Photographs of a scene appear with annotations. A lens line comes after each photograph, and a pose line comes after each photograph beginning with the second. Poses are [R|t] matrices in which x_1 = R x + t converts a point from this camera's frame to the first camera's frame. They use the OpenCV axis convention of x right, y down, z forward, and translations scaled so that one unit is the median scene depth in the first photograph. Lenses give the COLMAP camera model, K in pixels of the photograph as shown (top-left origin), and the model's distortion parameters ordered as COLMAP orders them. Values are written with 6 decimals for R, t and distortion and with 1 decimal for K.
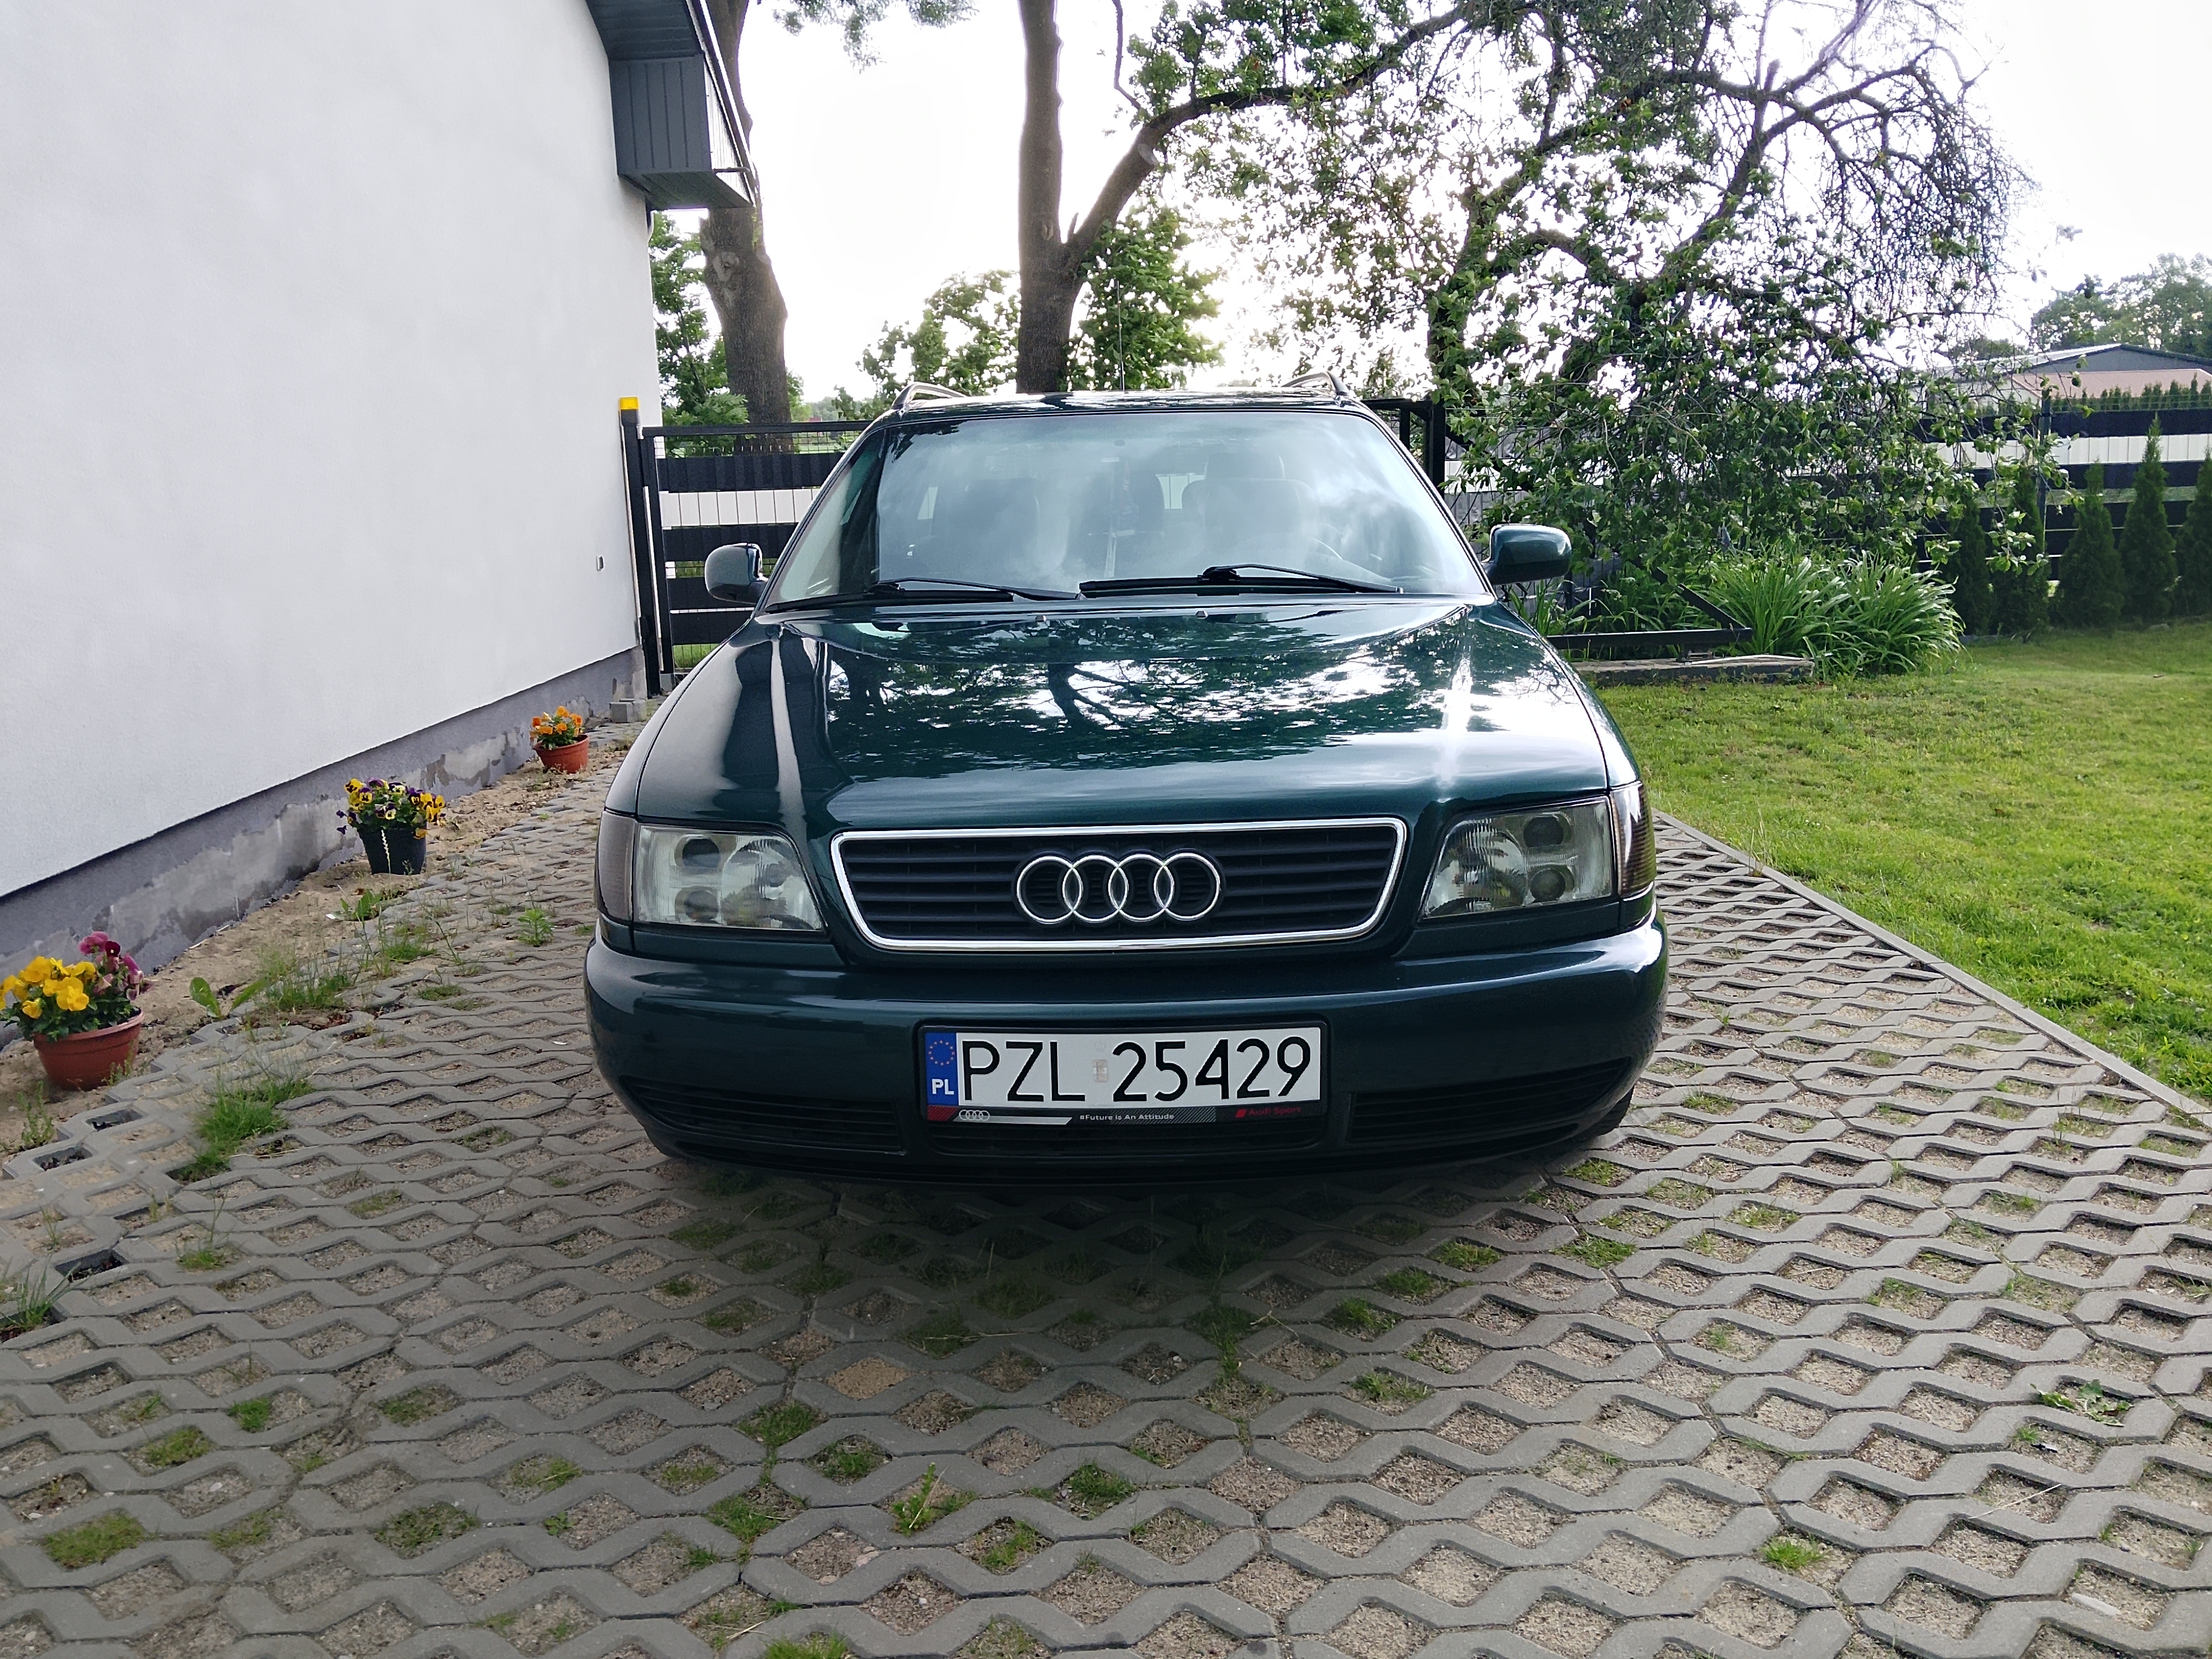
lens RADIAL K [[1723.8, 0, 1056.3], [0, 1723.8, 827.1], [0, 0, 1]] dist [0.121691, -0.242861]
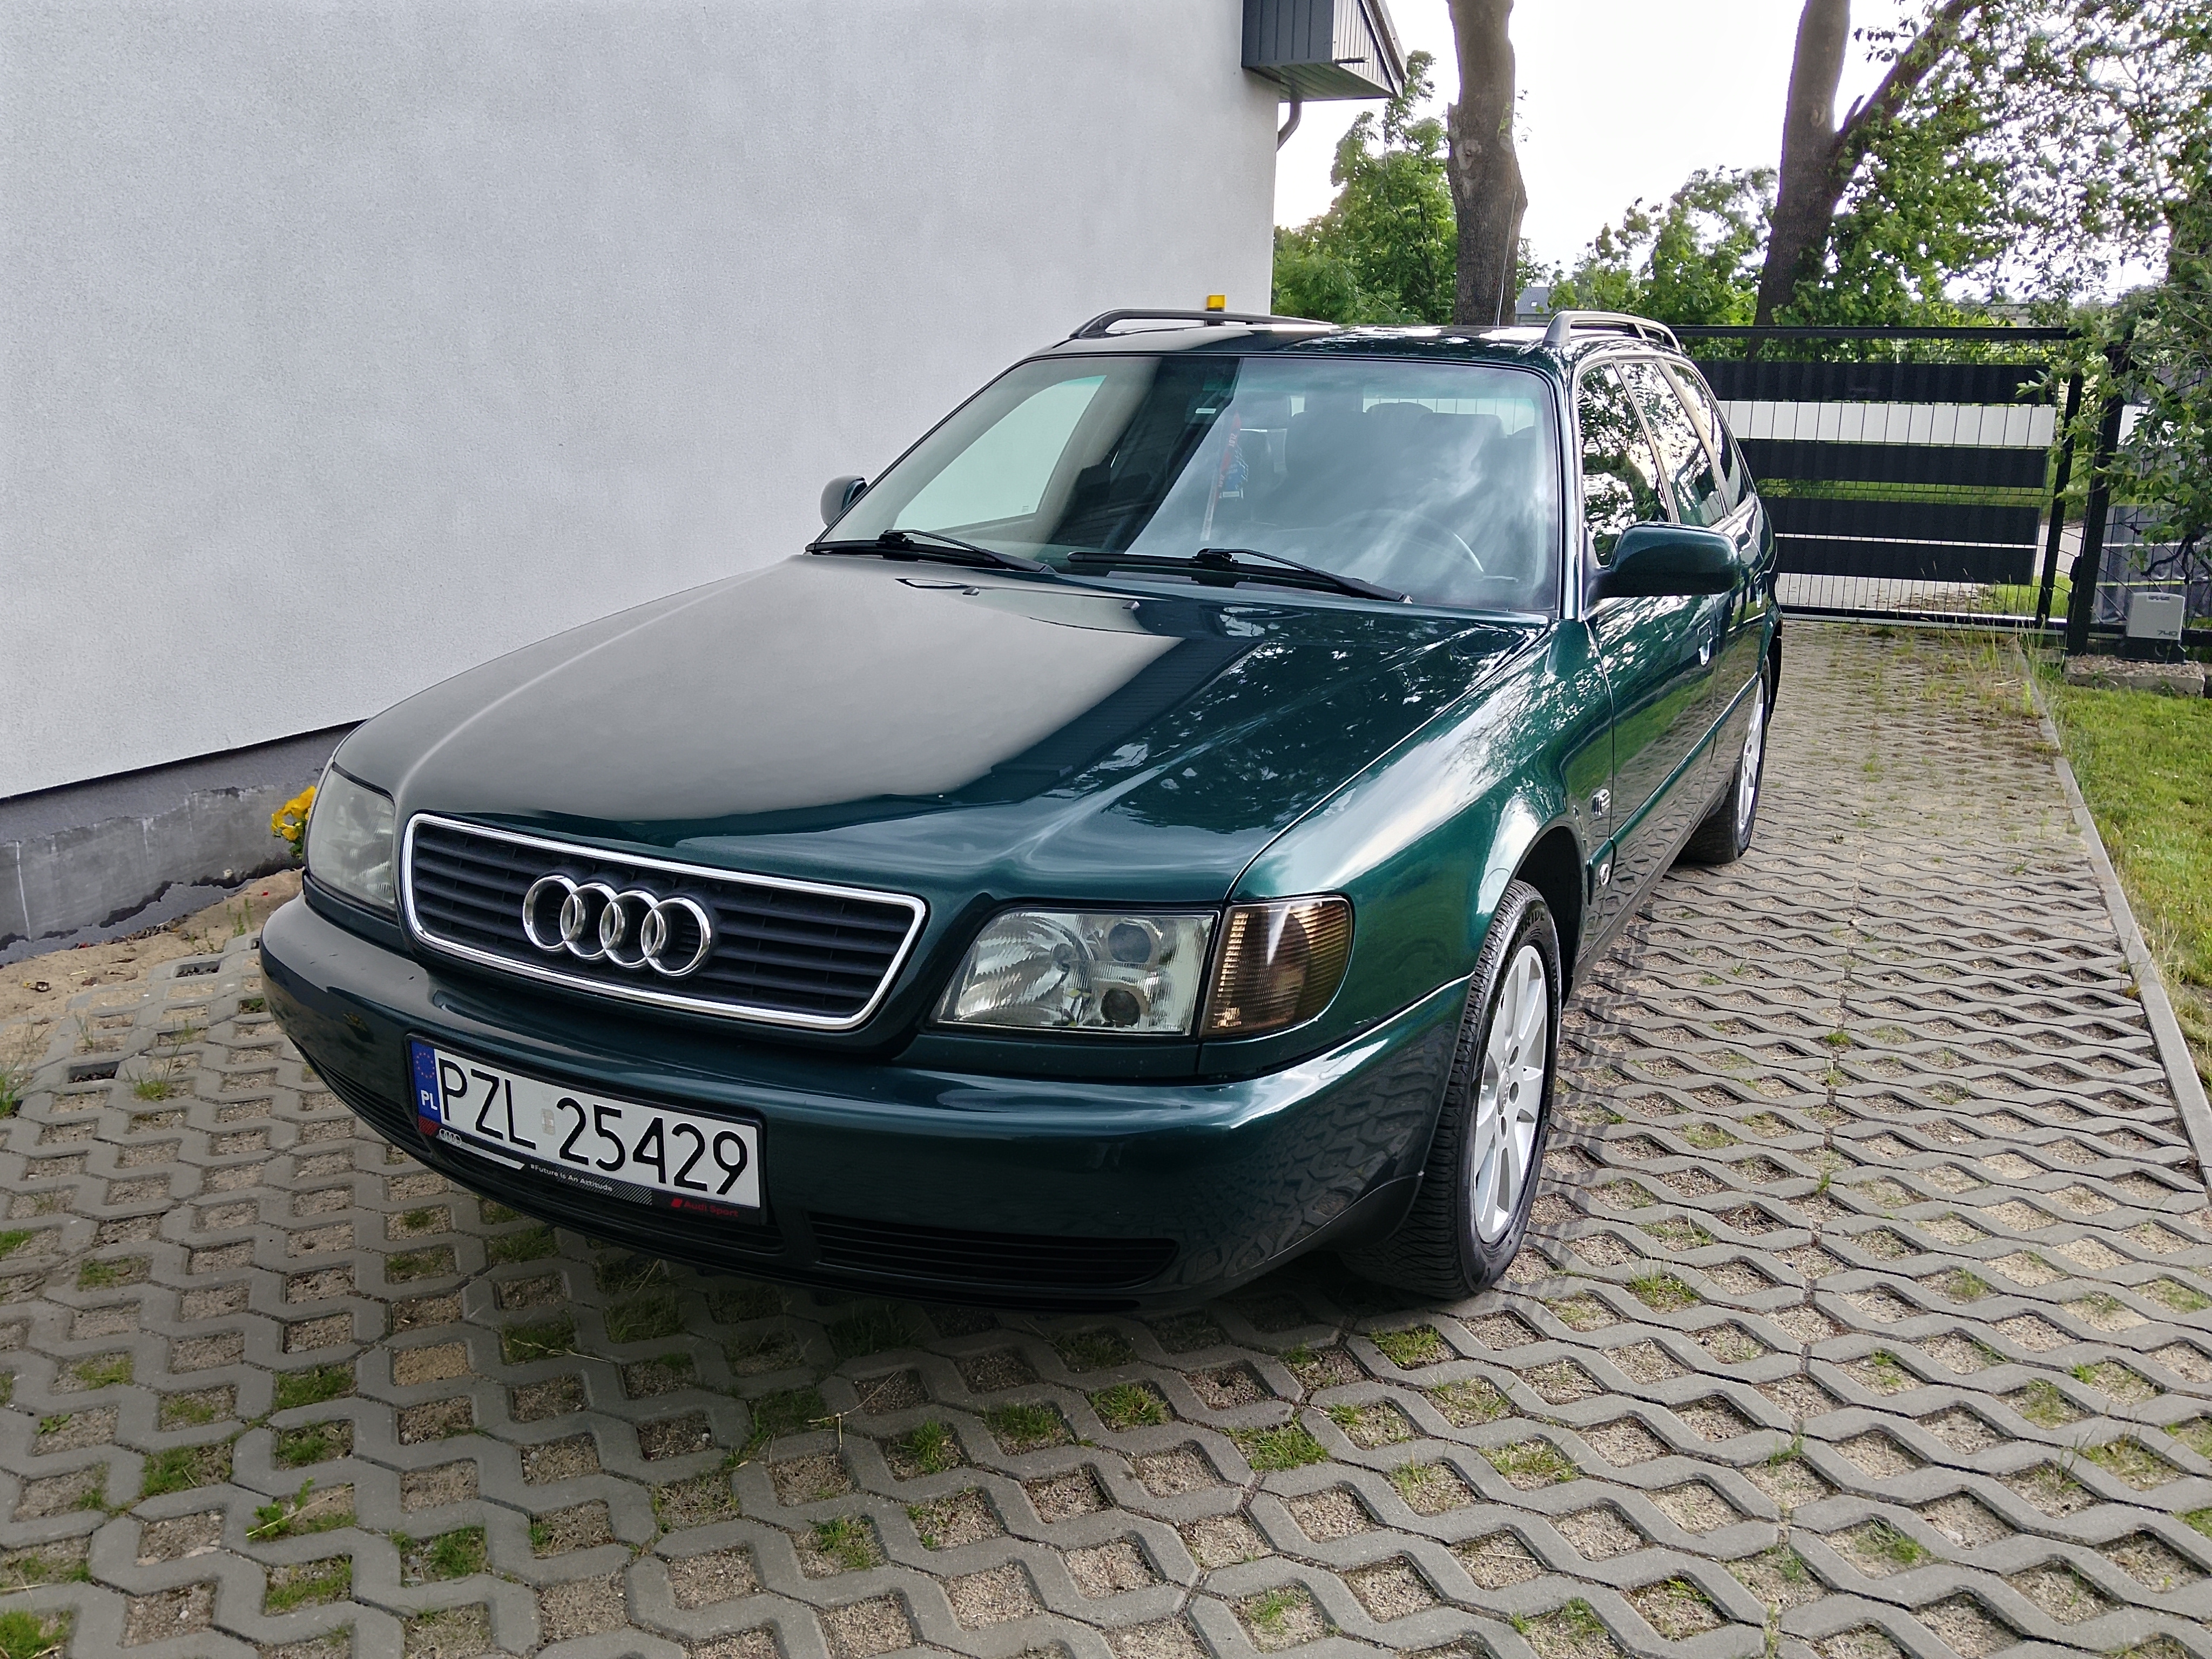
lens RADIAL K [[1710.4, 0, 1068.5], [0, 1710.4, 821.7], [0, 0, 1]] dist [0.013628, -0.037909]
pose [[0.910896, 0.151776, -0.383709, 0.588252], [-0.127794, 0.987942, 0.087407, -0.125978], [0.392348, -0.030583, 0.919308, 0.284962]]
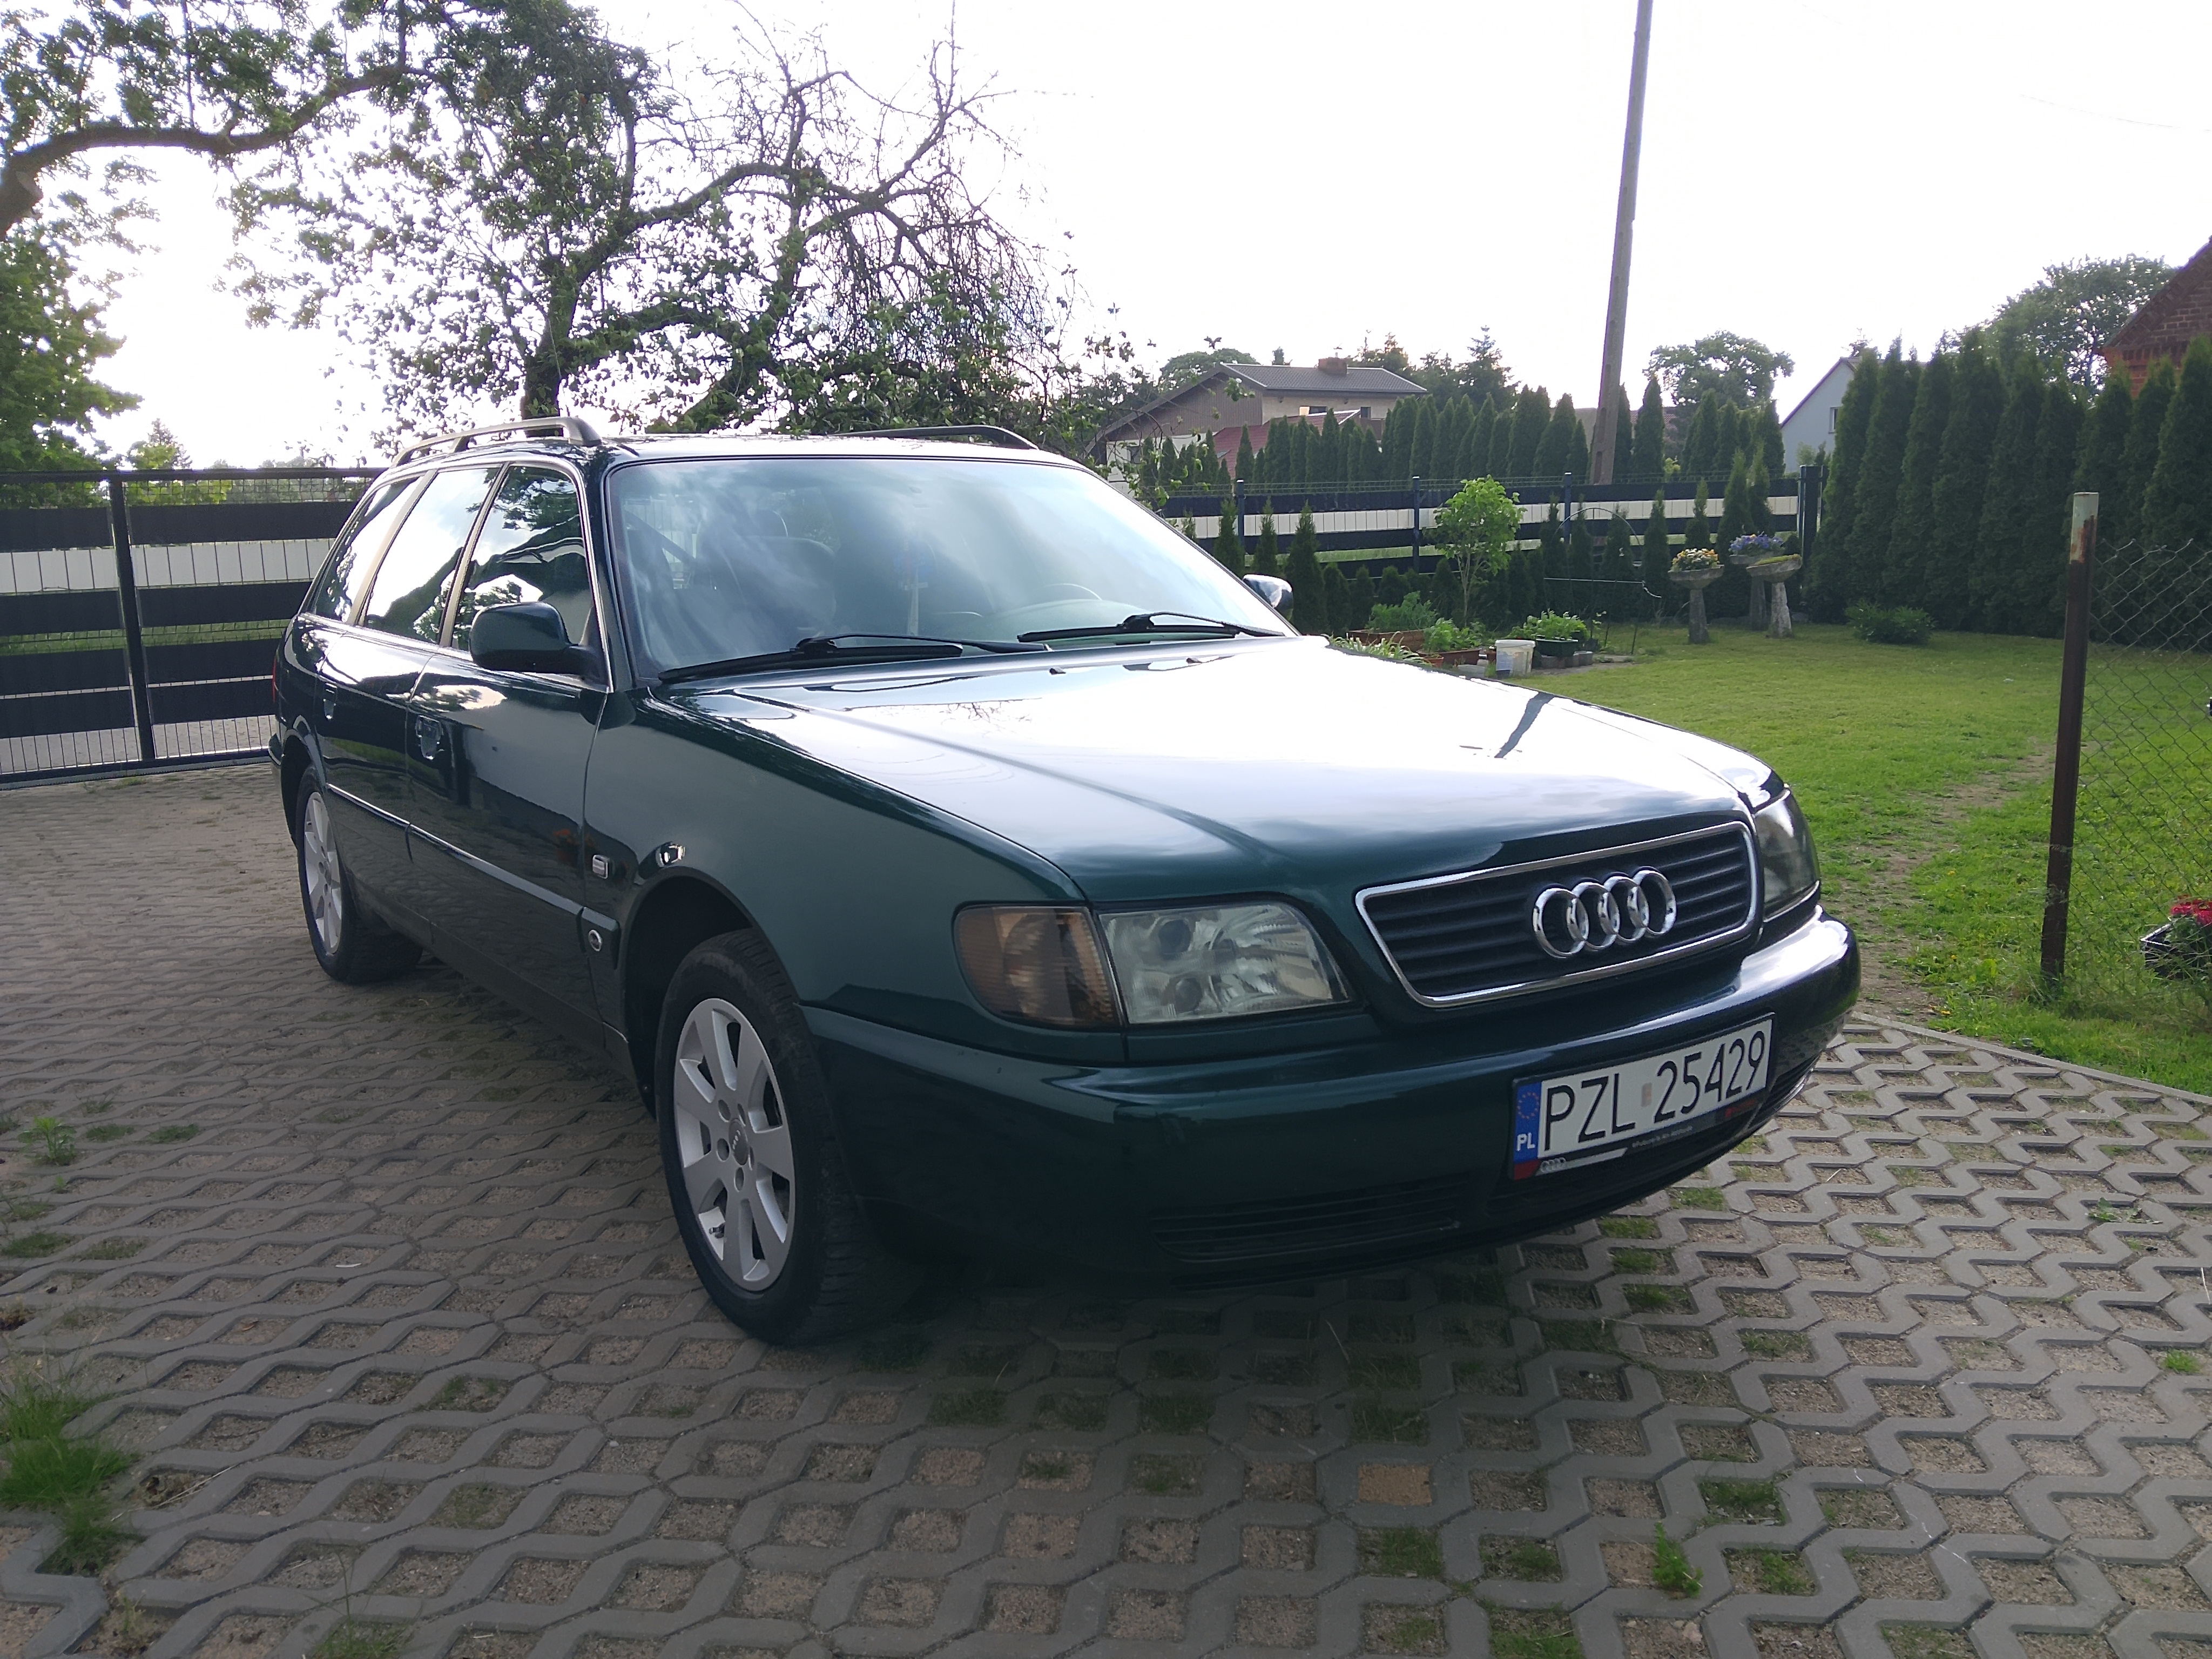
lens RADIAL K [[1723.8, 0, 1056.3], [0, 1723.8, 827.1], [0, 0, 1]] dist [0.121691, -0.242861]
pose [[0.812631, -0.085310, 0.576501, -0.813757], [0.110133, 0.993883, -0.008168, -0.041954], [-0.572278, 0.070130, 0.817055, 0.355909]]
